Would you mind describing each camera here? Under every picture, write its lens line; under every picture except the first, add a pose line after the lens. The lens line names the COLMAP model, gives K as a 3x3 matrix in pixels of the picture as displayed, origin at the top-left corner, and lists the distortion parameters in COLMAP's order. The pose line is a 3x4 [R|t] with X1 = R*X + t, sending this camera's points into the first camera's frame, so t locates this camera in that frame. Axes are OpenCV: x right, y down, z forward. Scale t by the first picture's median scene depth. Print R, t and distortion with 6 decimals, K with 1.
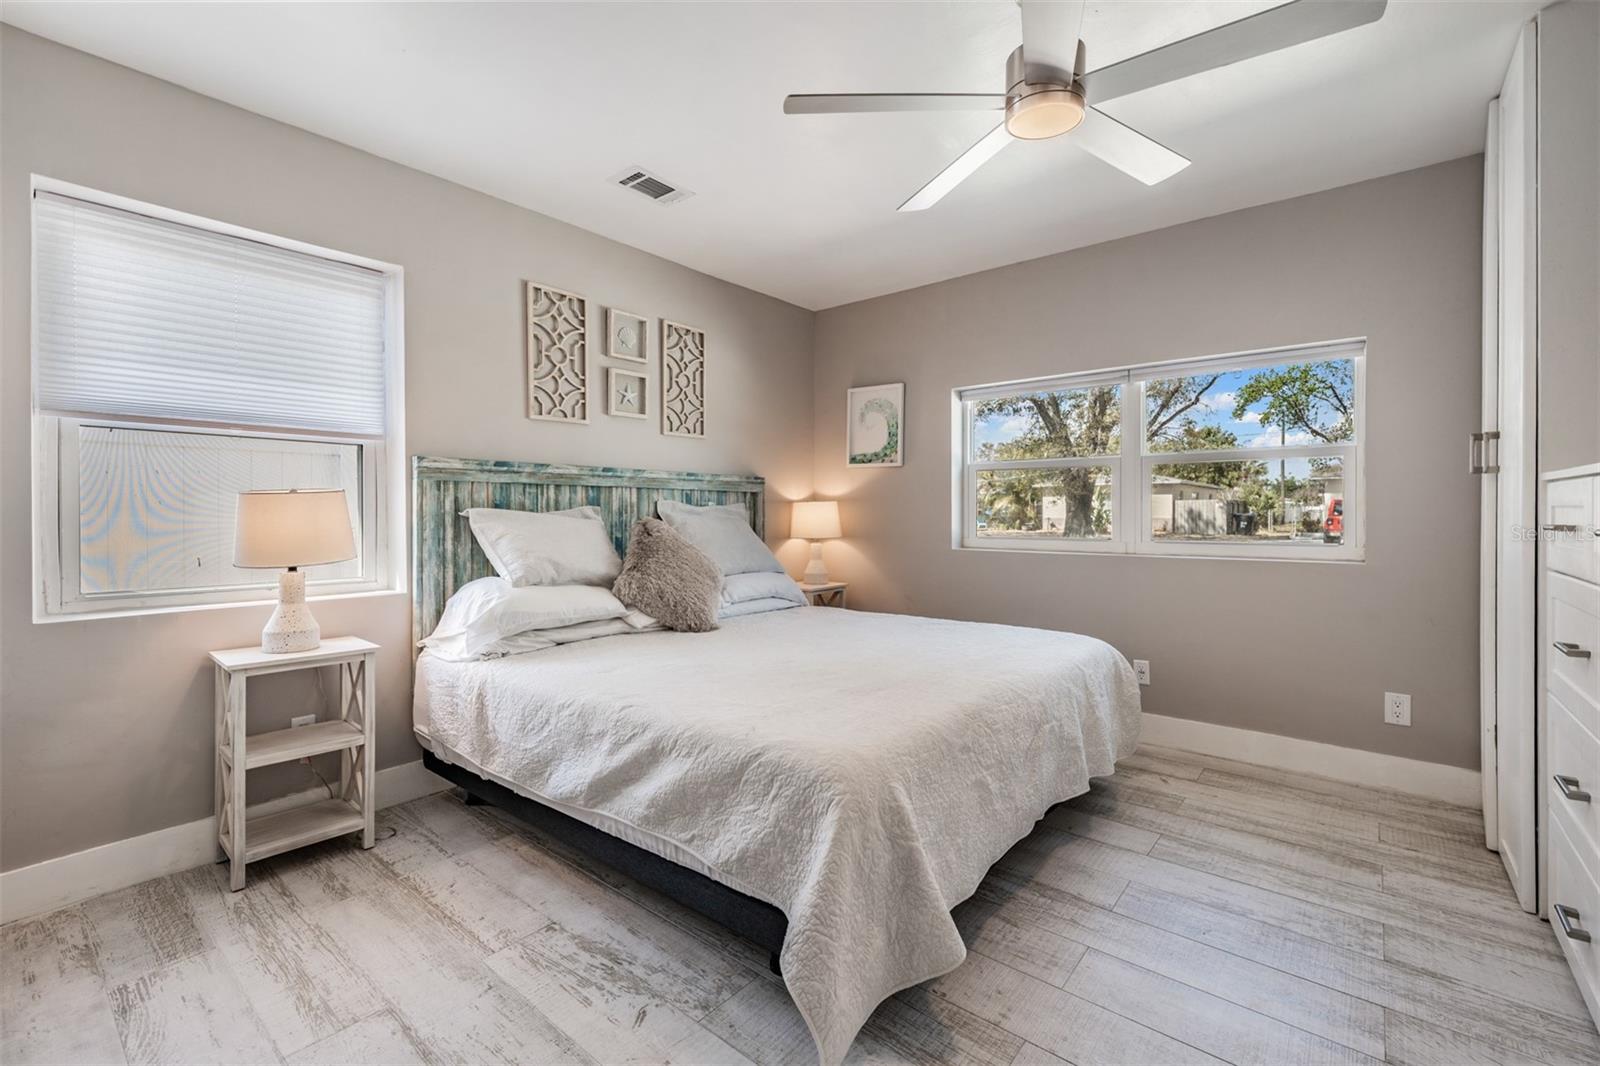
lens RADIAL K [[690.7, 0, 799.8], [0, 690.7, 519.1], [0, 0, 1]] dist [0.000517, 0.000014]
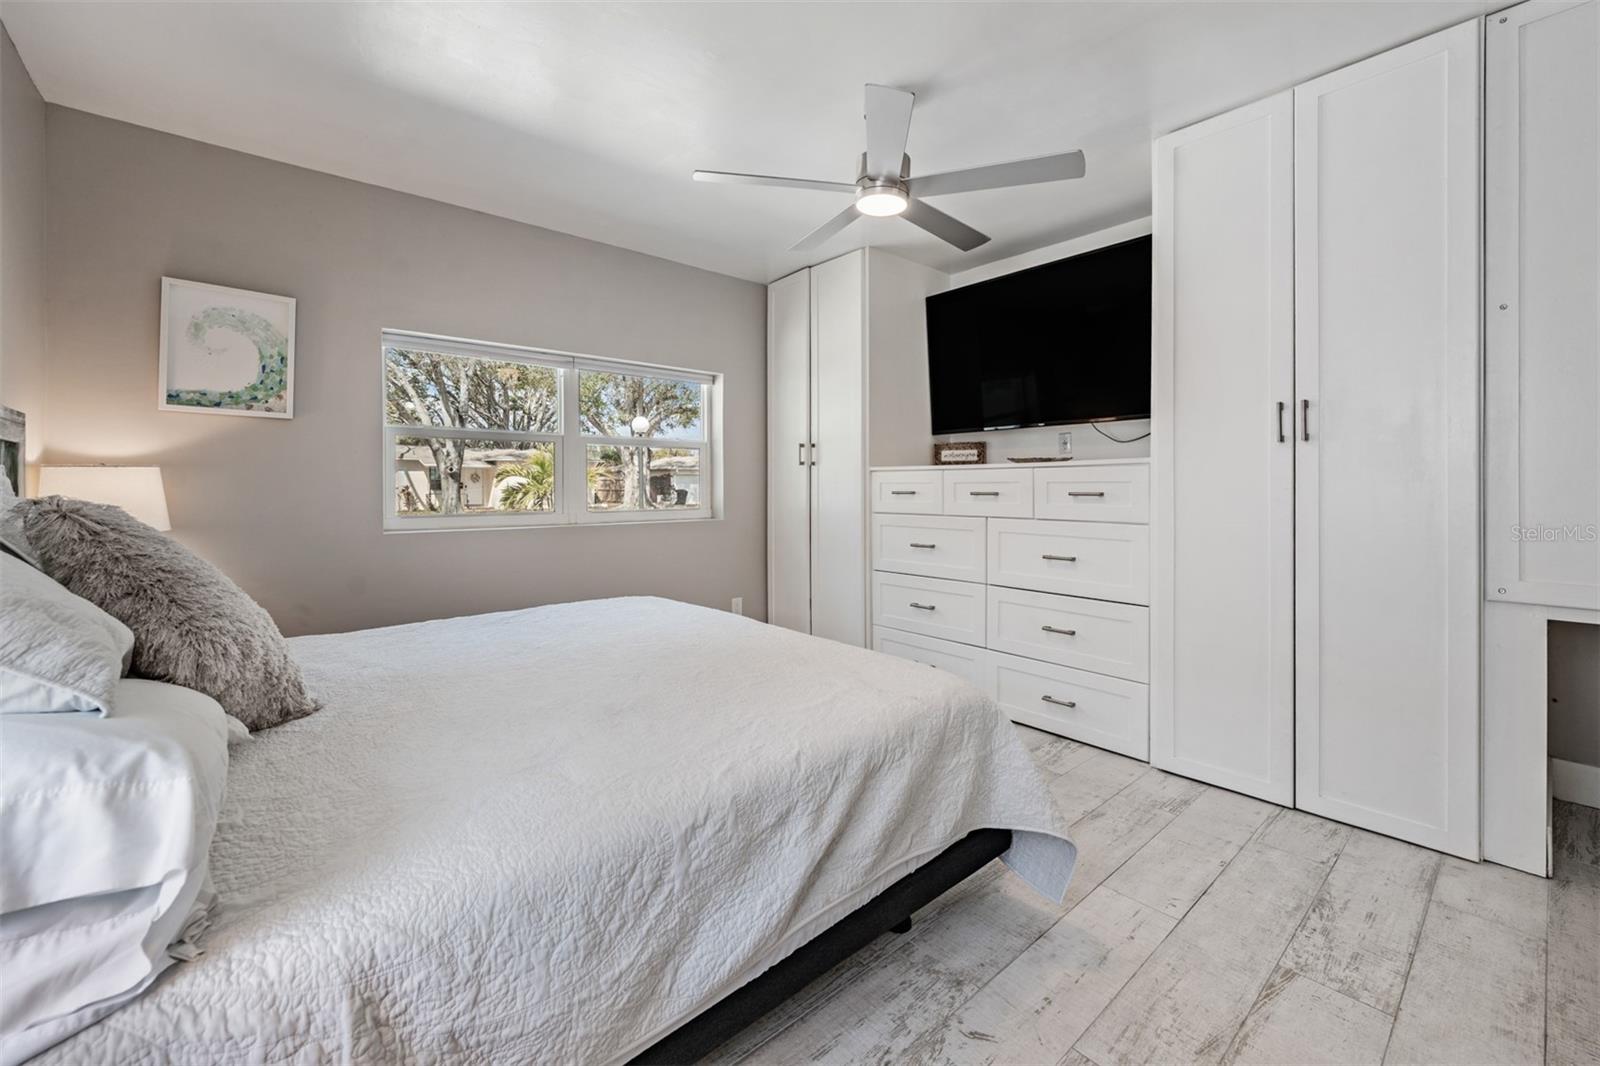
lens RADIAL K [[650.0, 0, 793.8], [0, 650.0, 488.9], [0, 0, 1]] dist [-0.012108, -0.000039]
pose [[0.169295, -0.001957, 0.985564, -0.401910], [0.012622, 0.999920, -0.000183, -0.000234], [-0.985485, 0.012471, 0.169306, 0.396615]]
